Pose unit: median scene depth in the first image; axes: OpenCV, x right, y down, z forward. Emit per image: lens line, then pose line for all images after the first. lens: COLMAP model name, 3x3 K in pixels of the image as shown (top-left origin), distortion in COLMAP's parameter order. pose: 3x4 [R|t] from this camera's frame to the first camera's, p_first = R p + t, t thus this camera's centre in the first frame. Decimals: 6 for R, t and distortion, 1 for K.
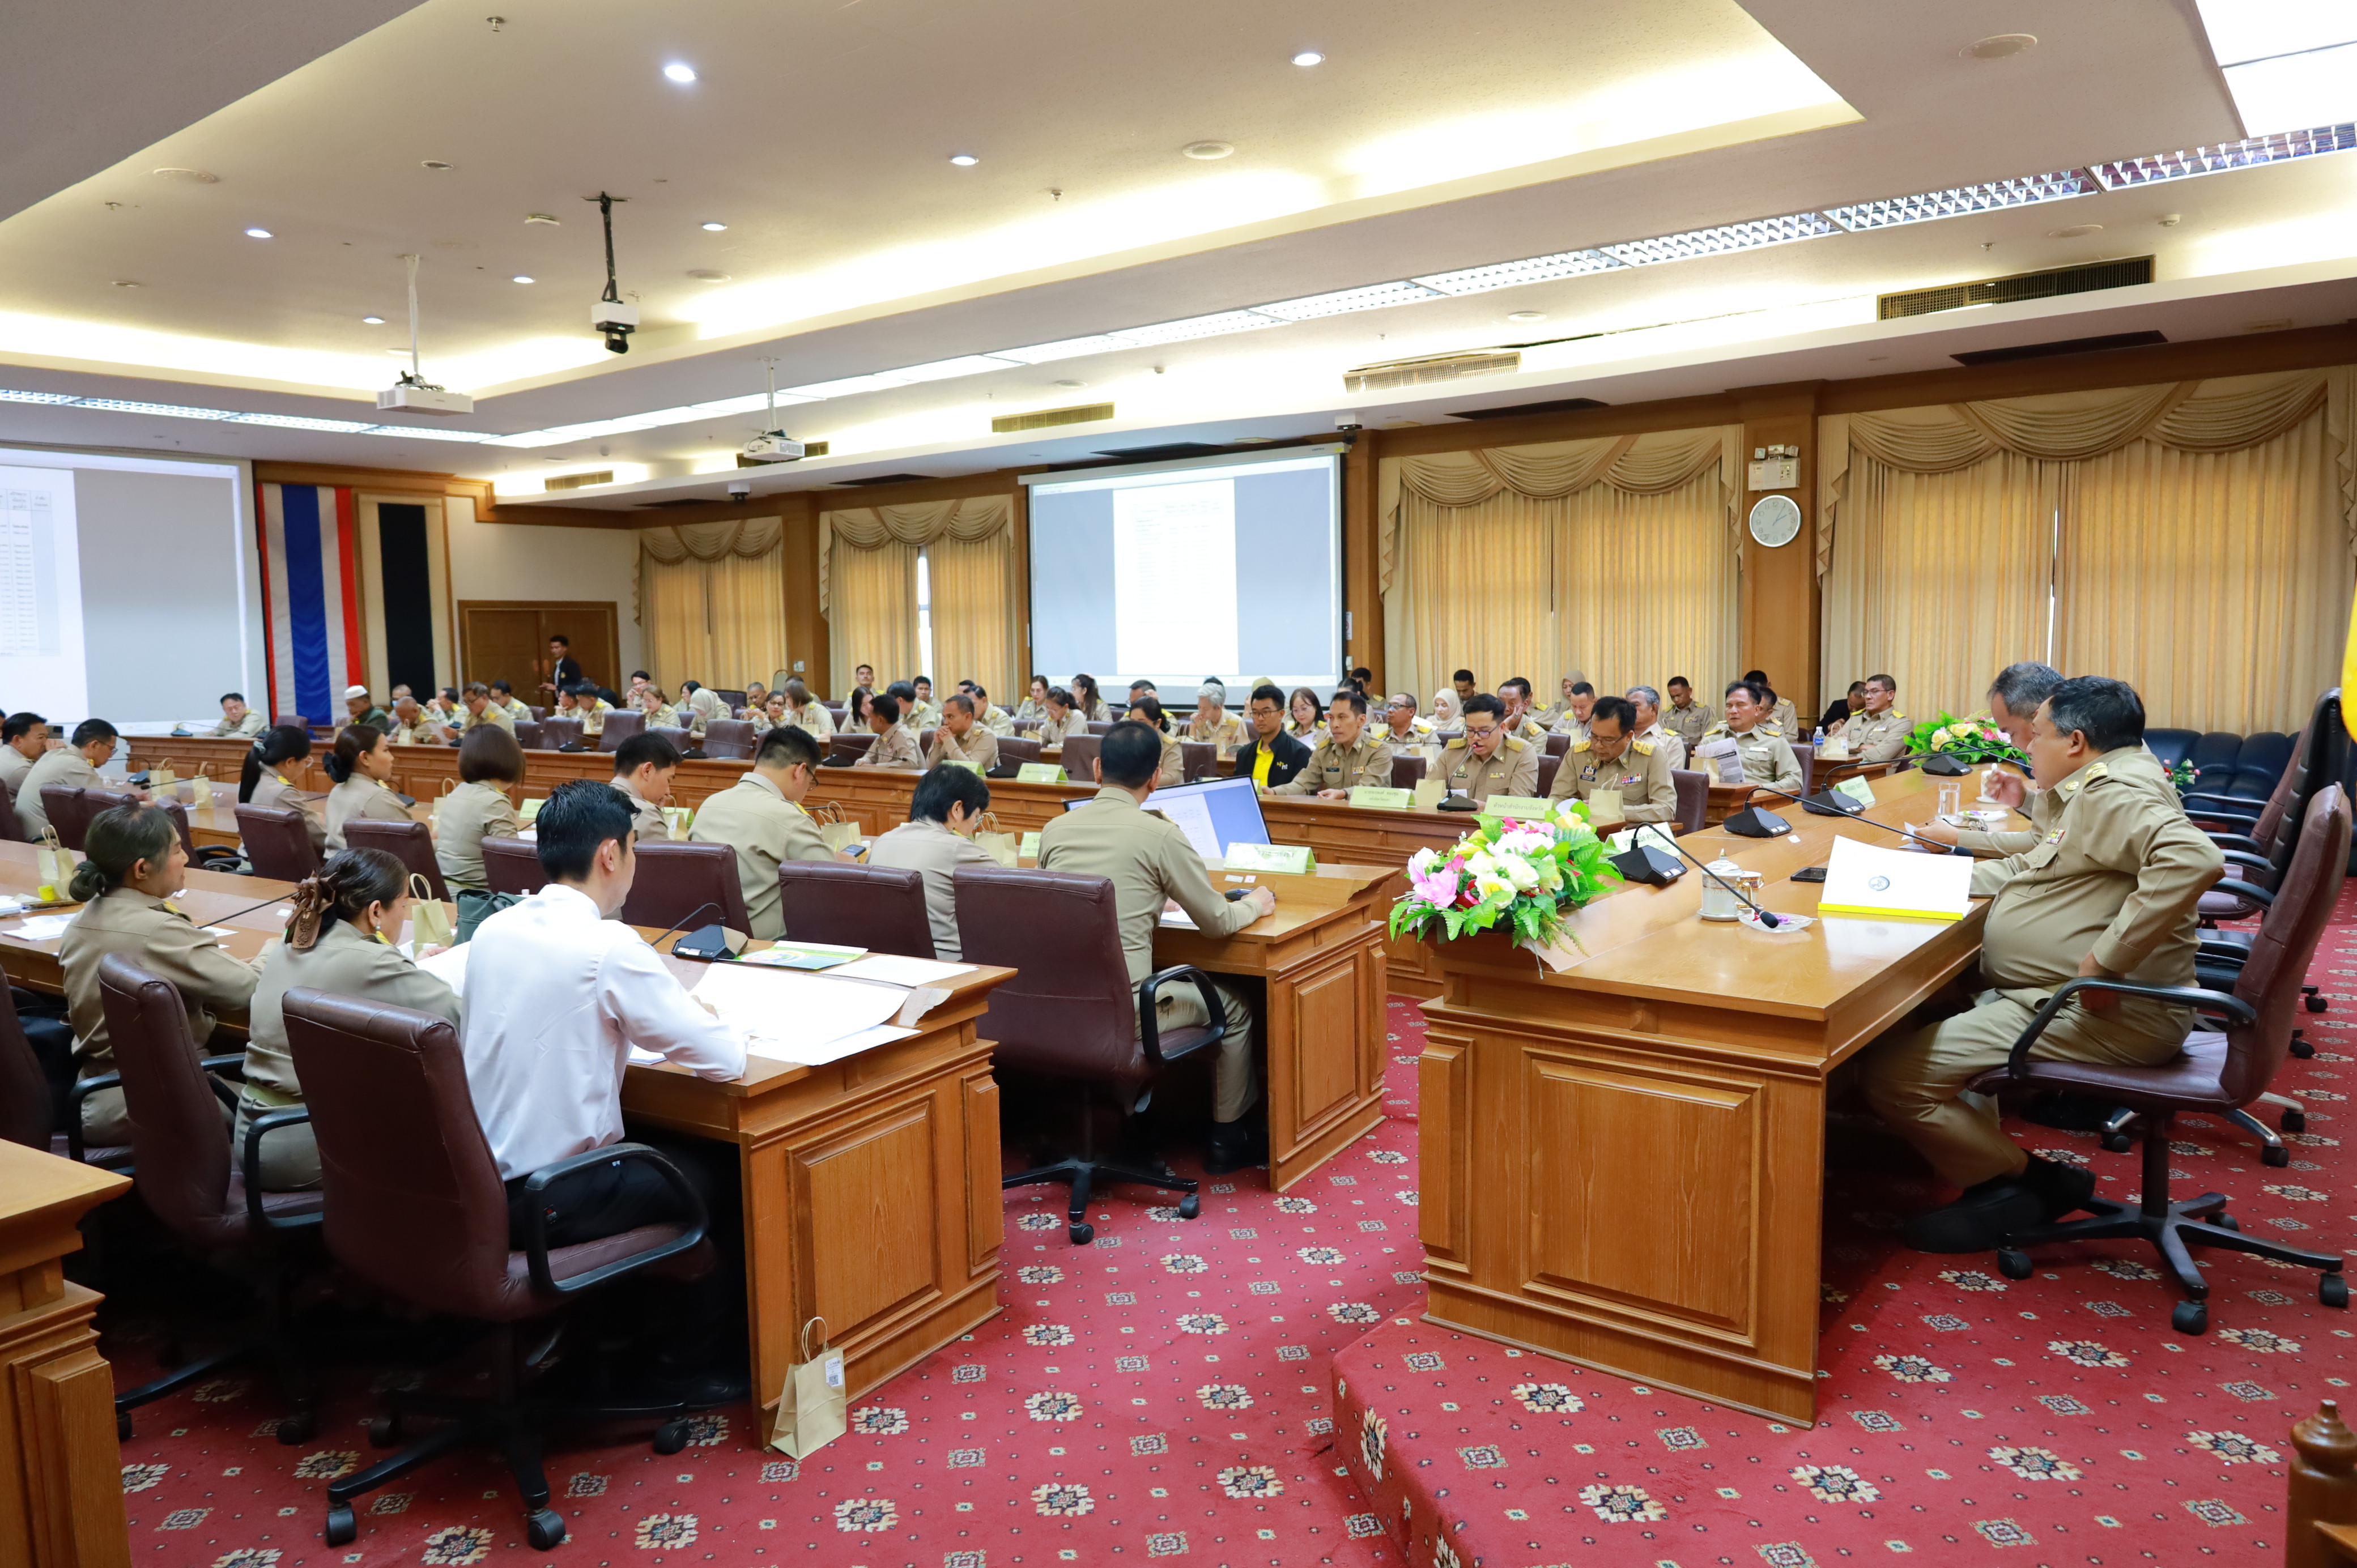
lens RADIAL K [[1634.5, 0, 1161.8], [0, 1634.5, 789.3], [0, 0, 1]] dist [0.002462, 0.003889]
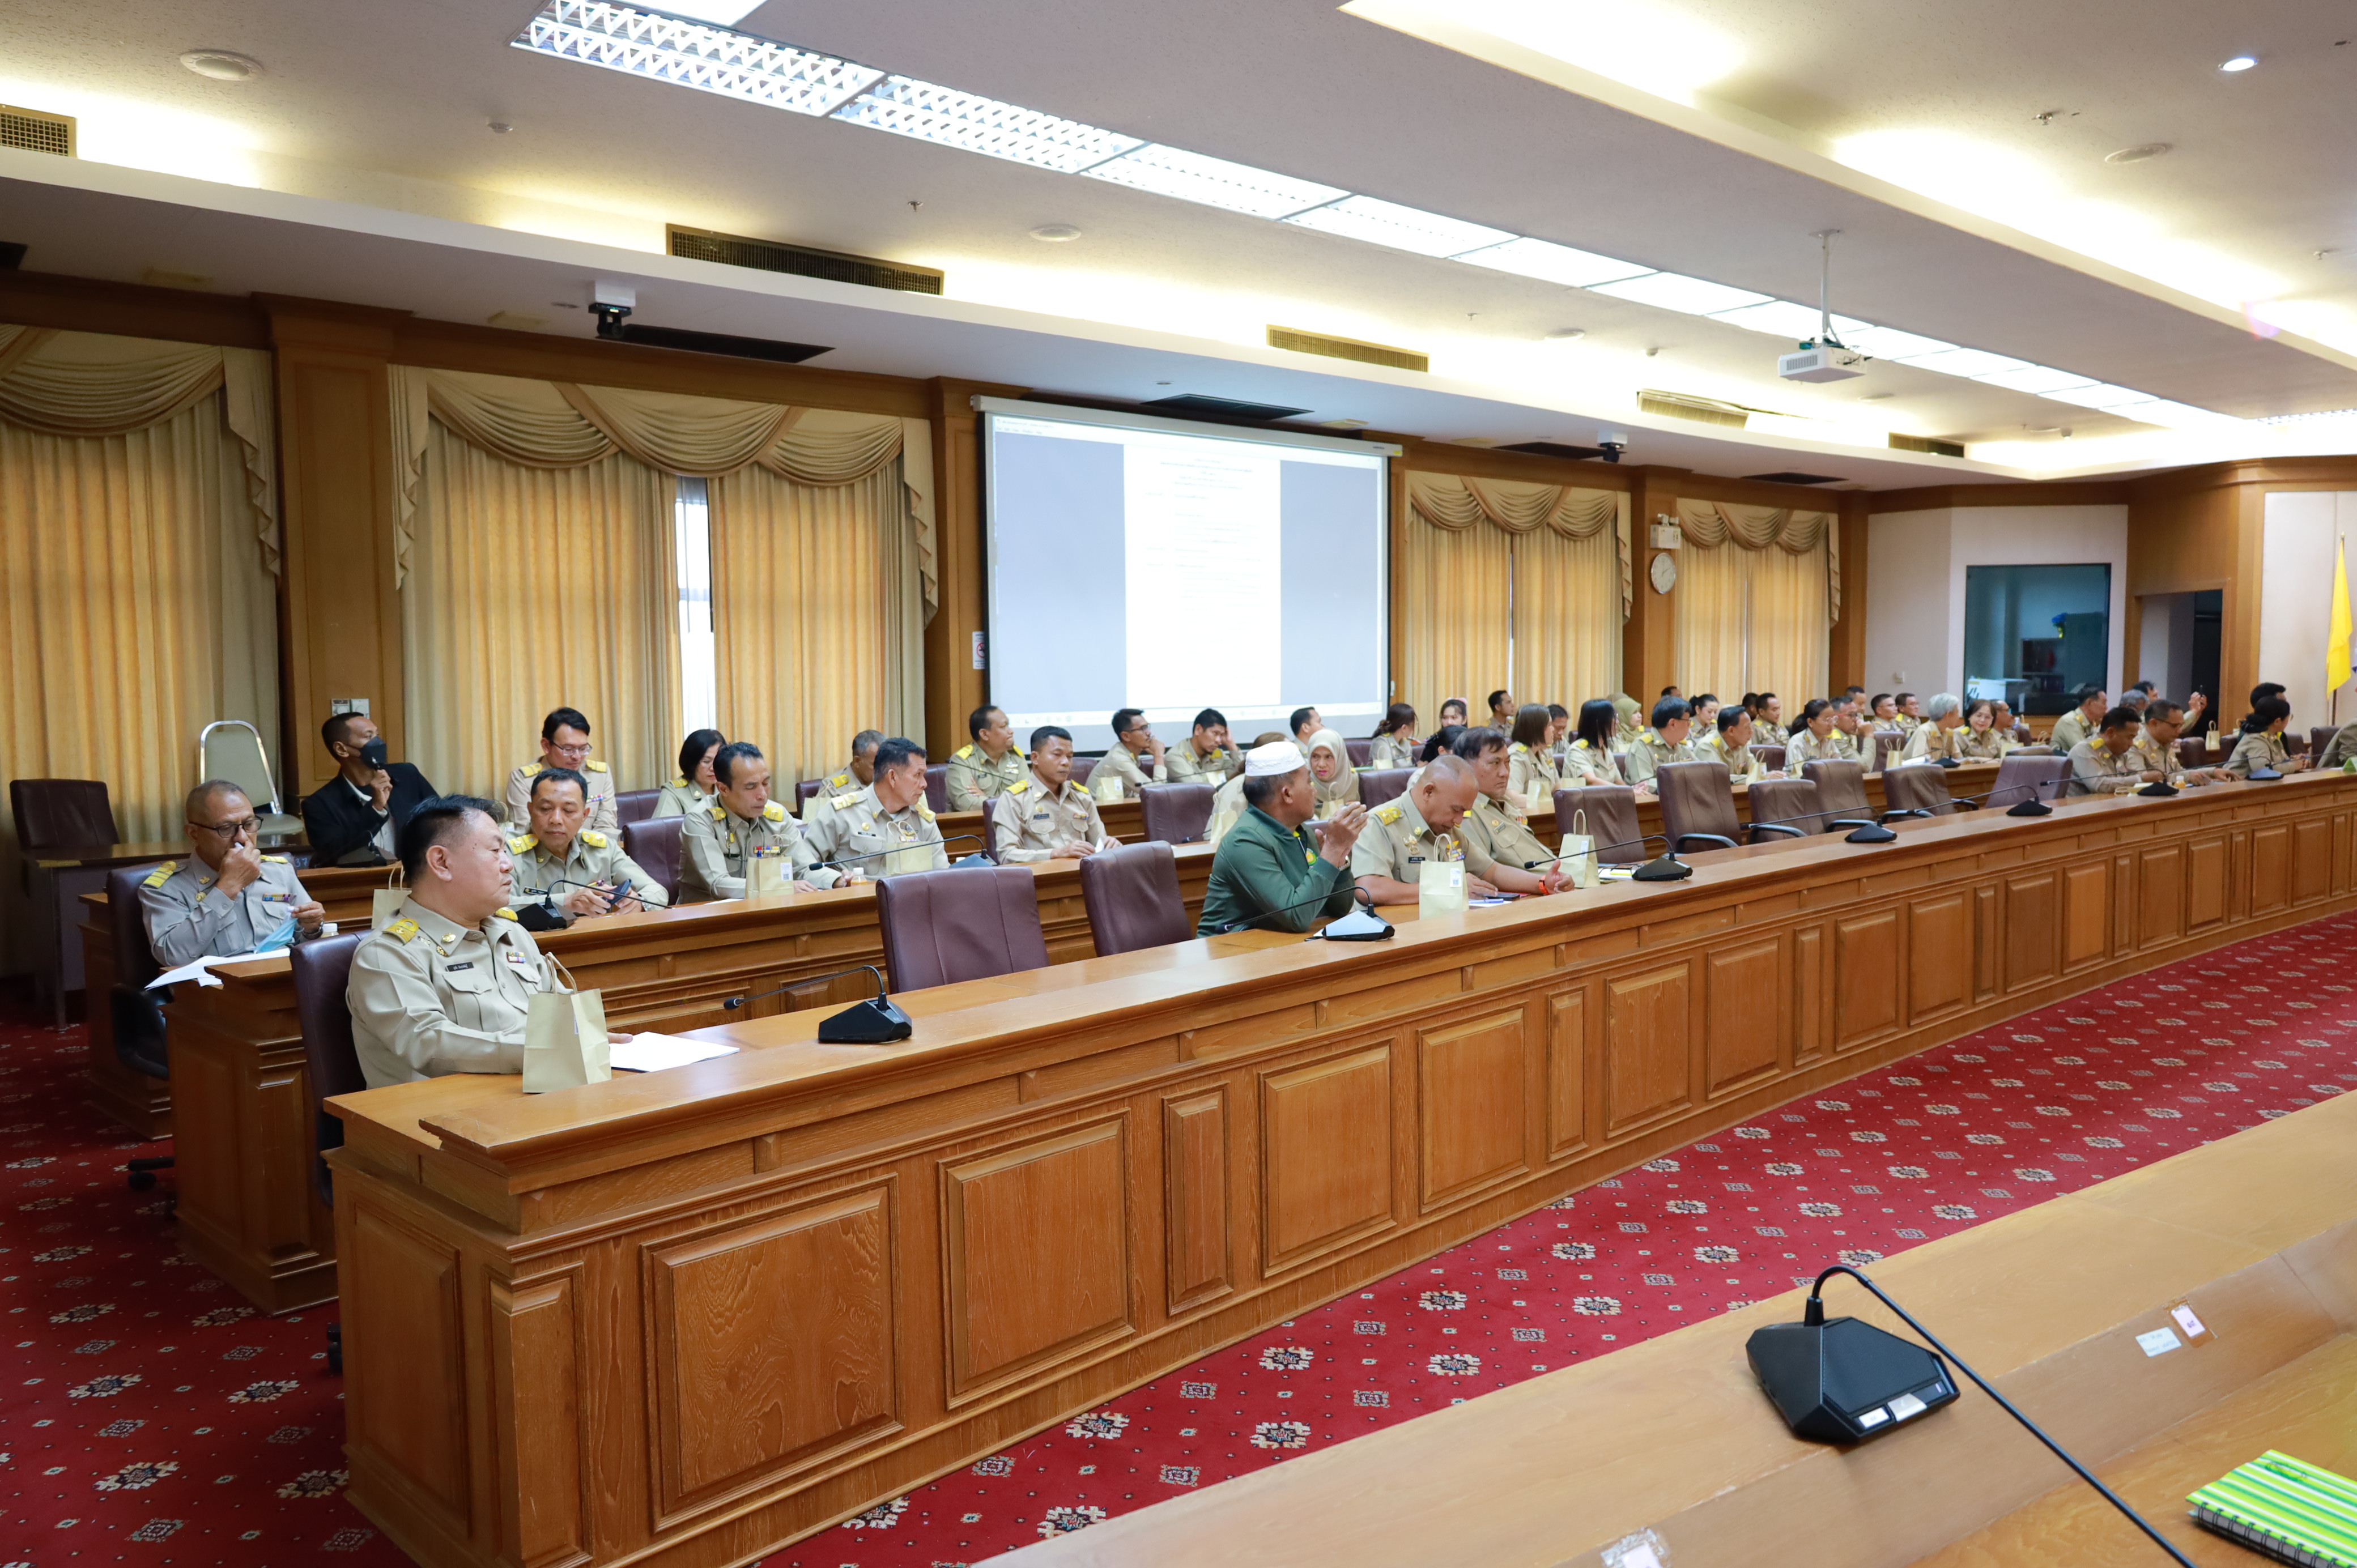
lens RADIAL K [[1634.5, 0, 1161.8], [0, 1634.5, 789.3], [0, 0, 1]] dist [0.002462, 0.003889]
pose [[0.203153, -0.056965, 0.977489, -0.736072], [0.095343, 0.994713, 0.038153, -0.061729], [-0.974494, 0.085446, 0.207510, 0.859161]]
